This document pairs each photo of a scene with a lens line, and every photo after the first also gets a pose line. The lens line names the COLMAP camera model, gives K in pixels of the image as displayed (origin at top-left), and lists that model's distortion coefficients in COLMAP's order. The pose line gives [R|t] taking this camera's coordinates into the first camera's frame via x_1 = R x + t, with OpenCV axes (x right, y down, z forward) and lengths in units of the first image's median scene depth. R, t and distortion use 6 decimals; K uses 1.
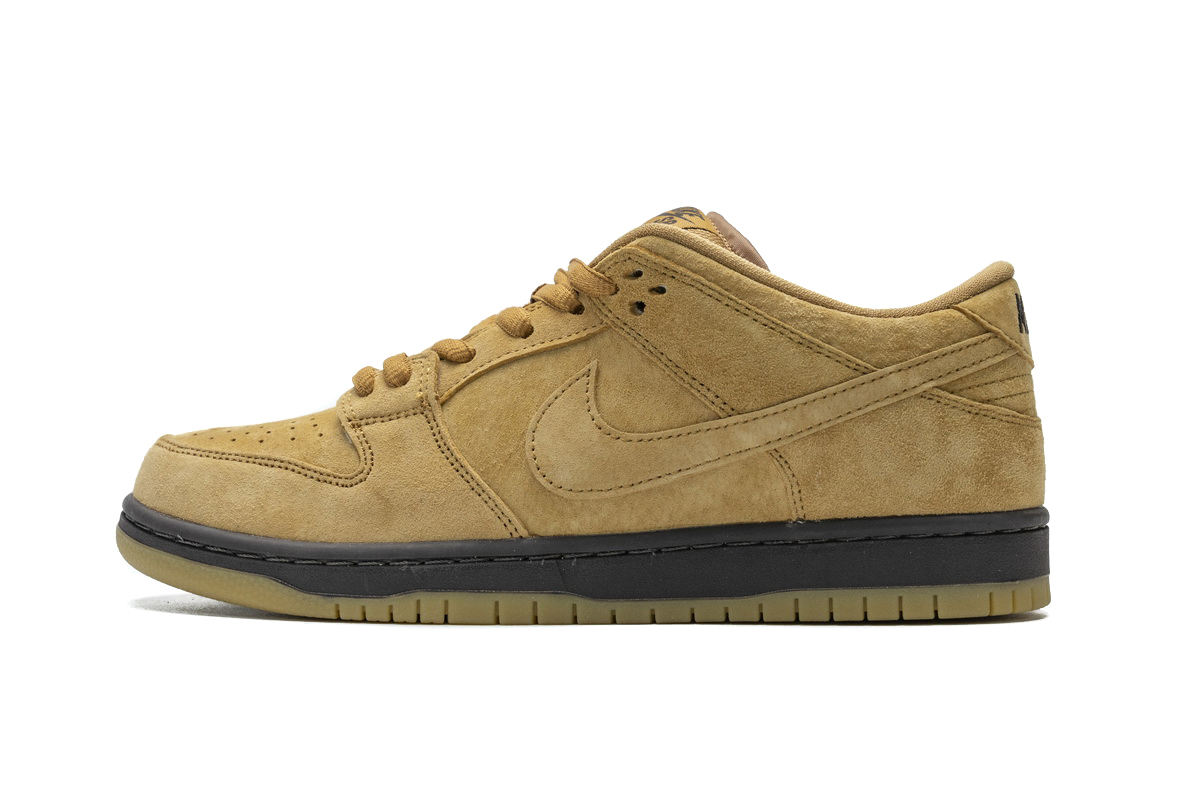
lens RADIAL K [[2152.9, 0, 600.6], [0, 2152.9, 400.8], [0, 0, 1]] dist [0.047740, 0.000000]
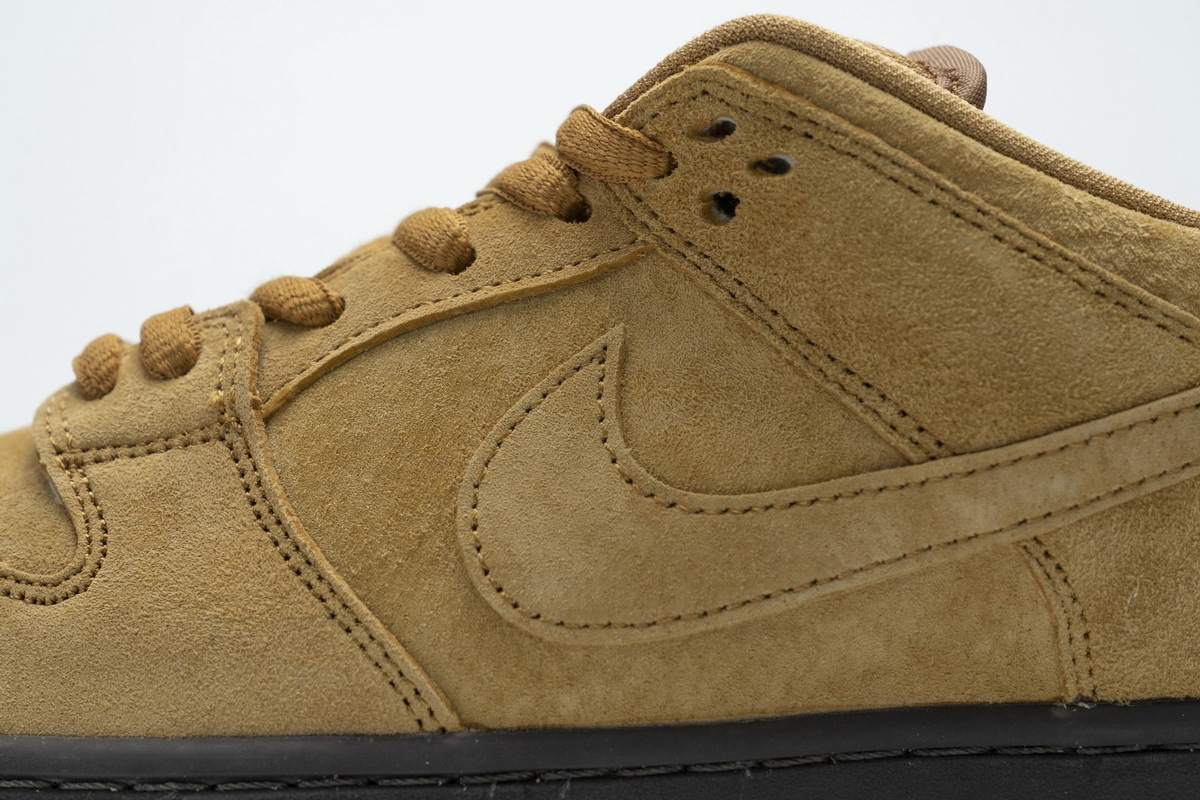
lens RADIAL K [[2369.8, 0, 589.5], [0, 2369.8, 401.3], [0, 0, 1]] dist [0.019549, 0.000000]
pose [[0.998567, 0.020334, 0.049510, -0.032213], [-0.019729, 0.999725, -0.012665, 0.002833], [-0.049754, 0.011670, 0.998693, 0.520370]]
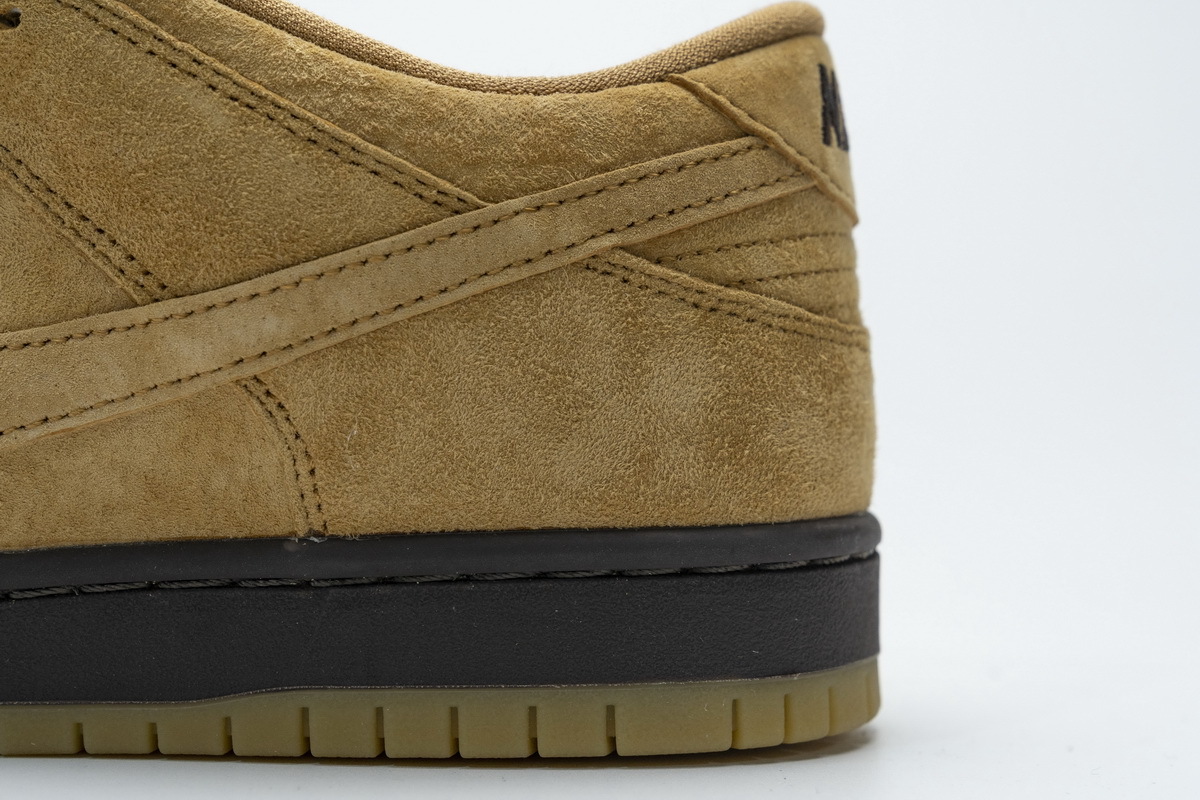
lens RADIAL K [[2369.8, 0, 602.2], [0, 2369.8, 394.7], [0, 0, 1]] dist [0.019549, 0.000000]
pose [[0.999767, 0.019354, 0.009513, 0.146704], [-0.019449, 0.999762, 0.009928, 0.019630], [-0.009319, -0.010110, 0.999905, 0.497011]]
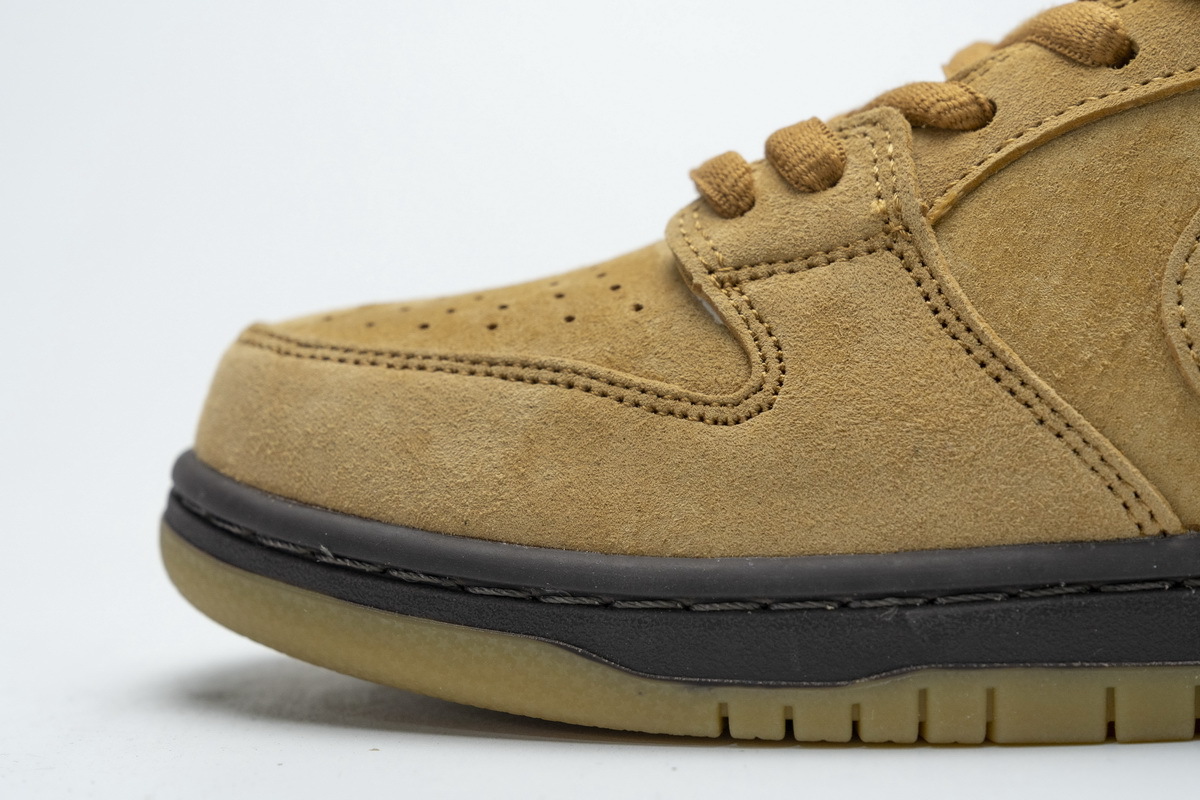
lens RADIAL K [[2369.8, 0, 603.4], [0, 2369.8, 404.5], [0, 0, 1]] dist [0.019549, 0.000000]
pose [[0.998837, -0.025537, 0.040886, -0.163167], [0.024157, 0.999133, 0.033911, 0.019881], [-0.041717, -0.032884, 0.998588, 0.541329]]
